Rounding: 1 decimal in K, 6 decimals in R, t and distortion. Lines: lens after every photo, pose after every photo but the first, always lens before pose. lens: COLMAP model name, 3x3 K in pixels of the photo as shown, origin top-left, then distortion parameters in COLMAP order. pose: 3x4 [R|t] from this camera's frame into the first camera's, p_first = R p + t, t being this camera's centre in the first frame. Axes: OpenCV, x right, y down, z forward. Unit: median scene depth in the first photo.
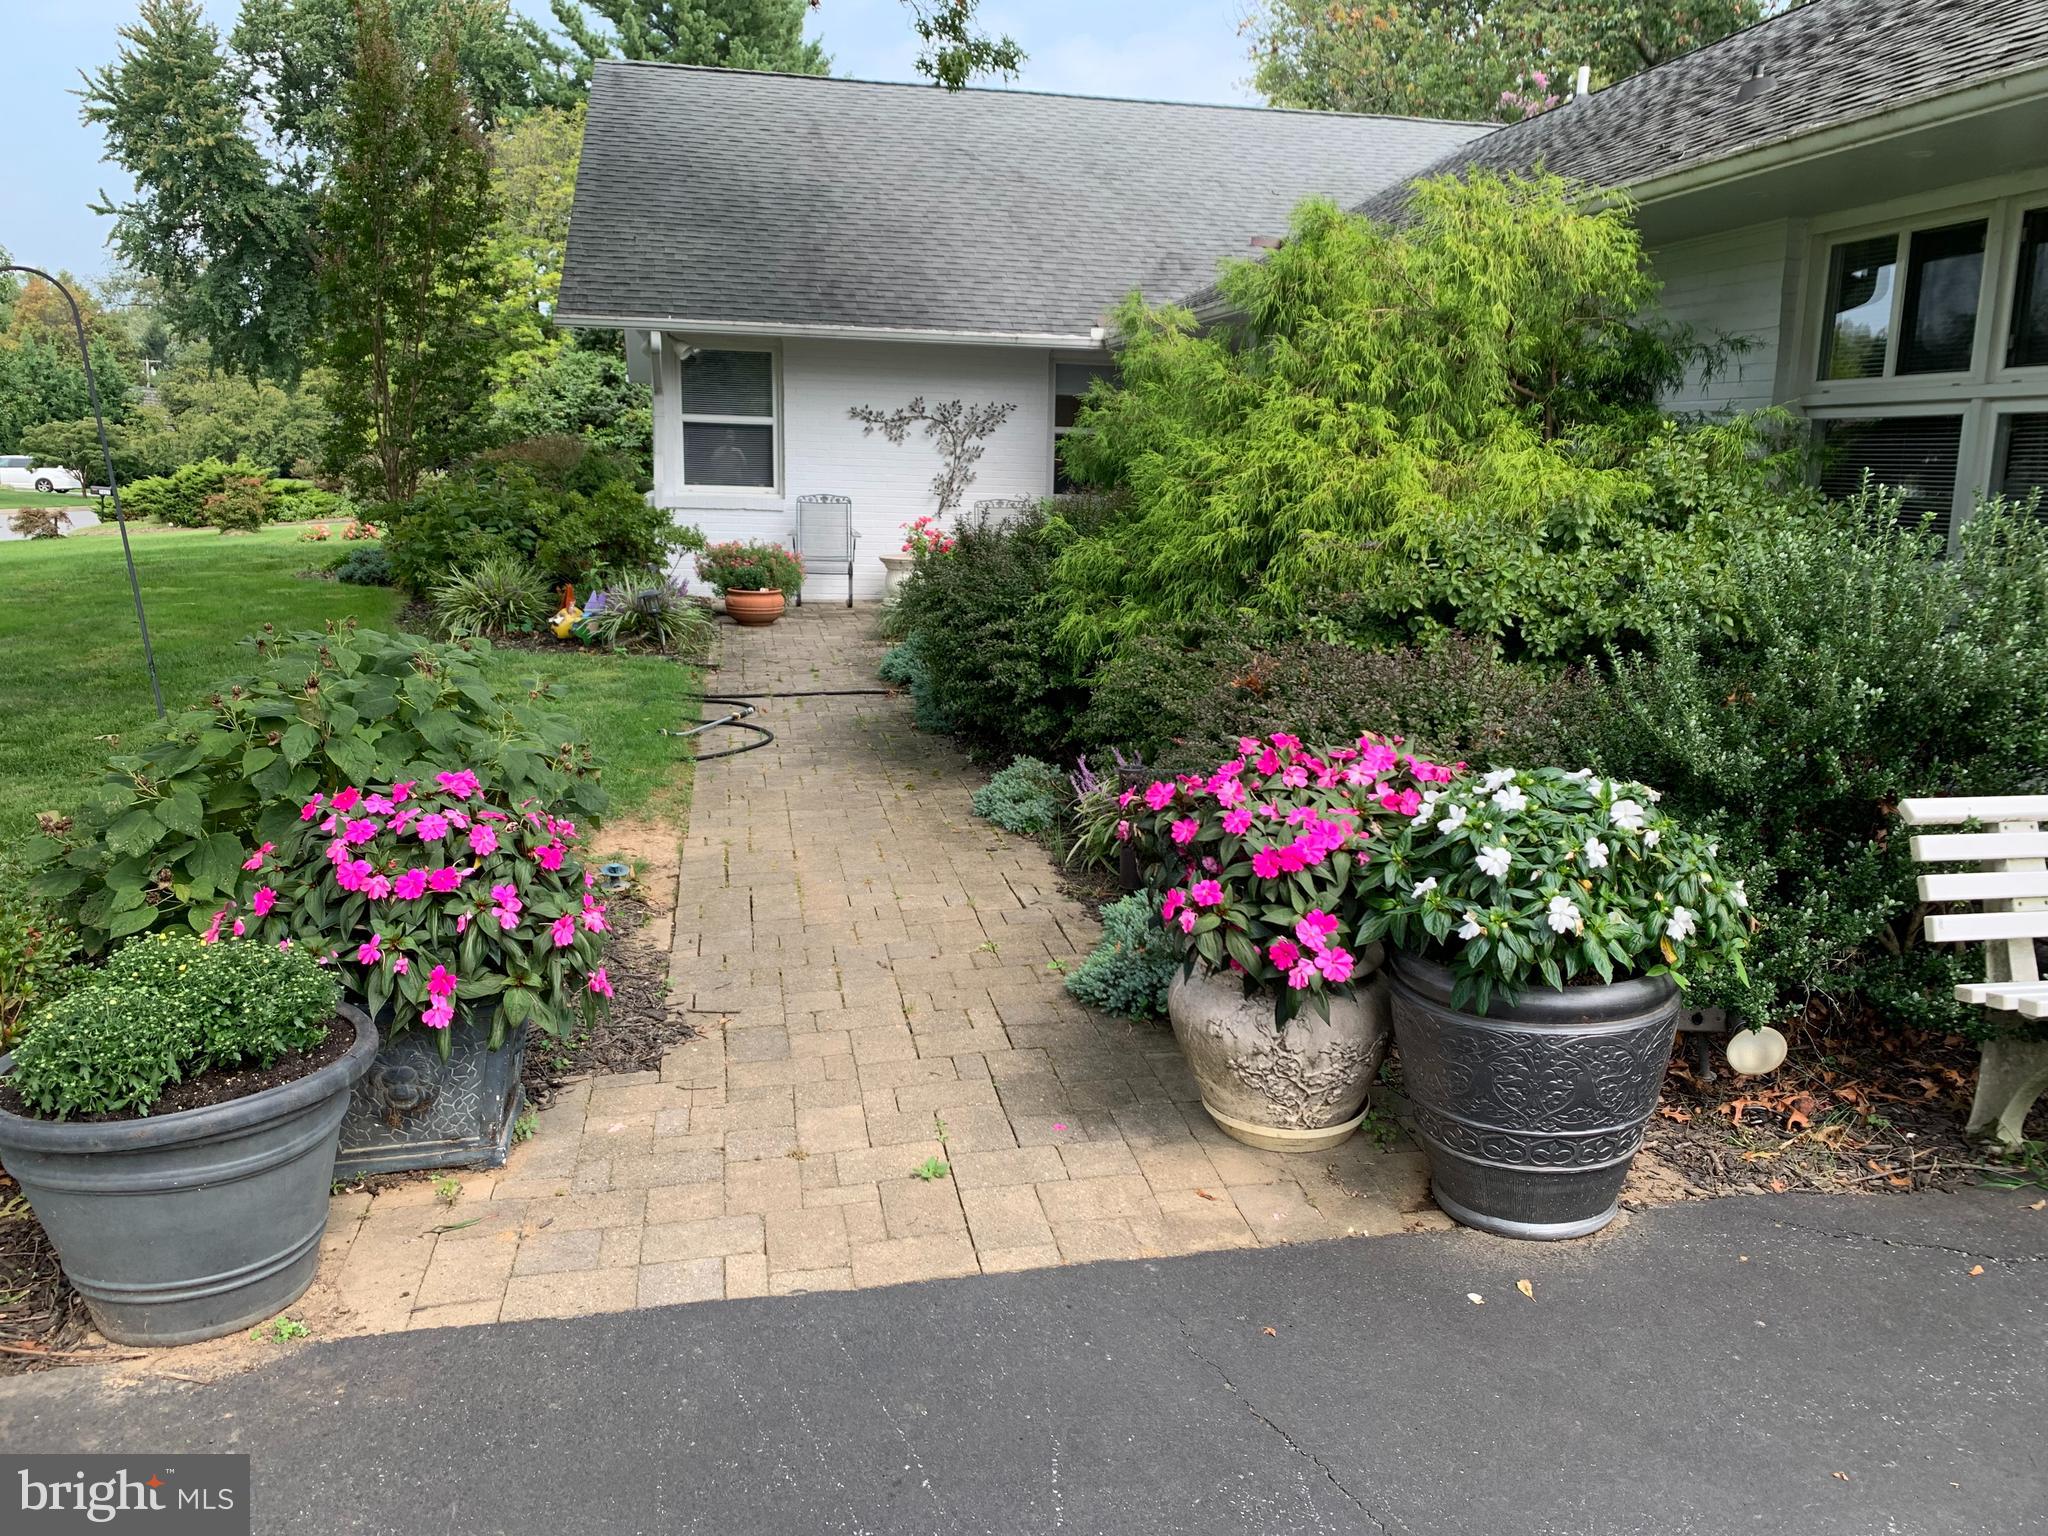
lens RADIAL K [[1578.0, 0, 1028.7], [0, 1578.0, 774.8], [0, 0, 1]] dist [0.032124, -0.027151]
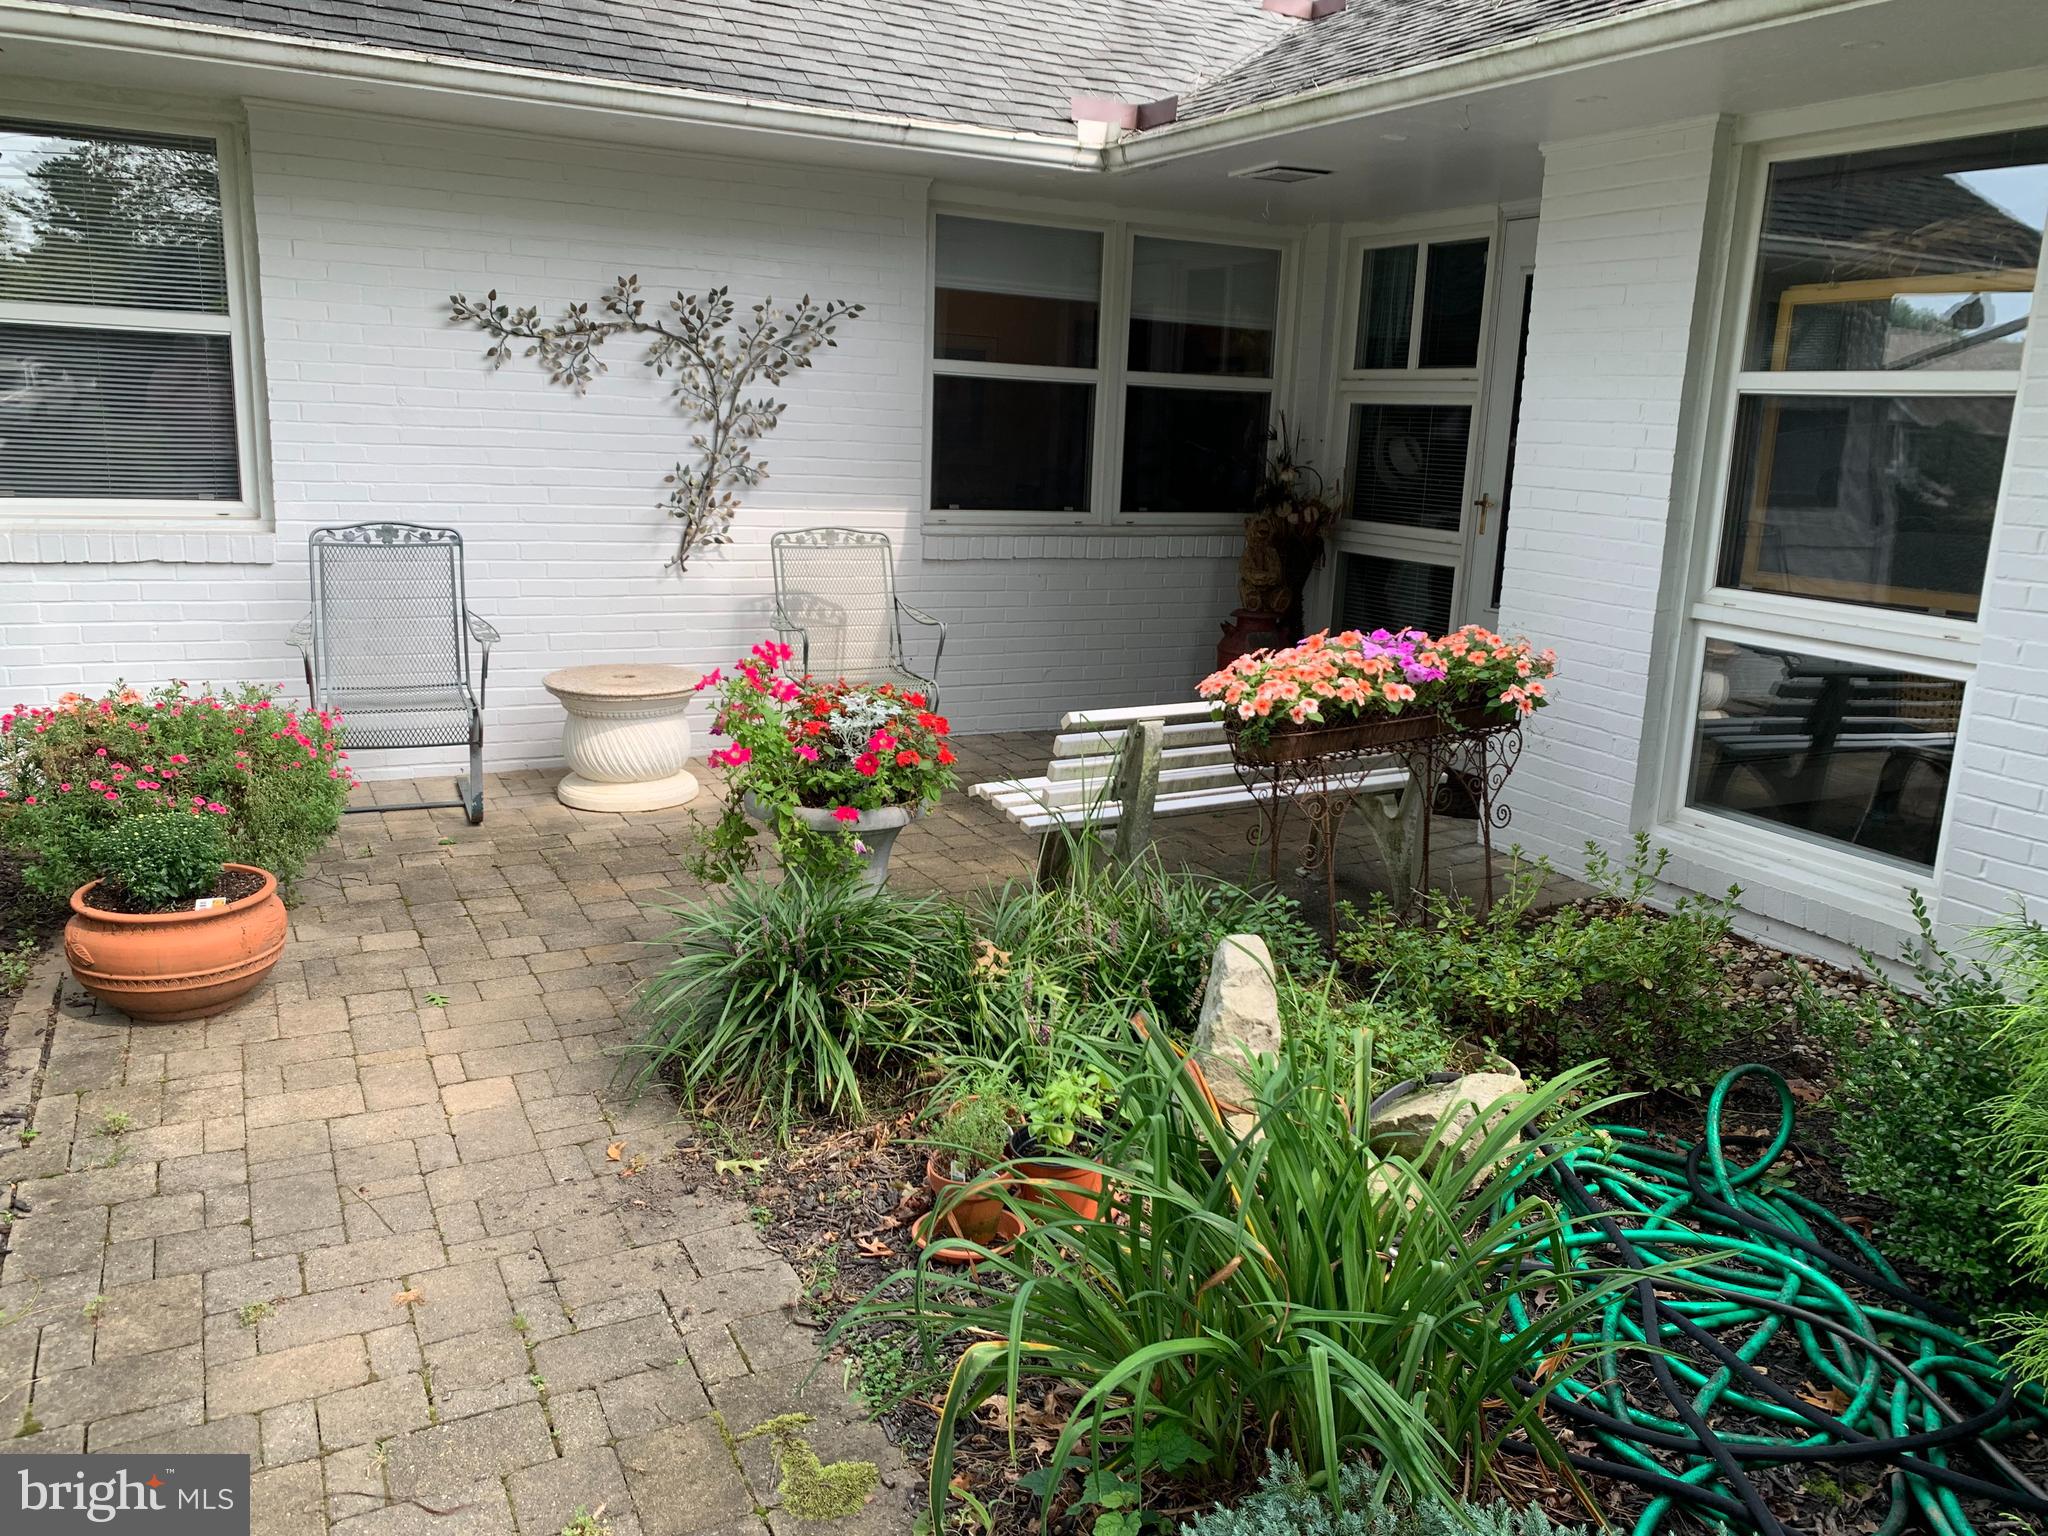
lens RADIAL K [[1578.0, 0, 1035.9], [0, 1578.0, 752.4], [0, 0, 1]] dist [0.032124, -0.027151]
pose [[0.960527, -0.042775, 0.274879, -0.085230], [0.035890, 0.998904, 0.030030, -0.125037], [-0.275862, -0.018980, 0.961010, 0.576405]]
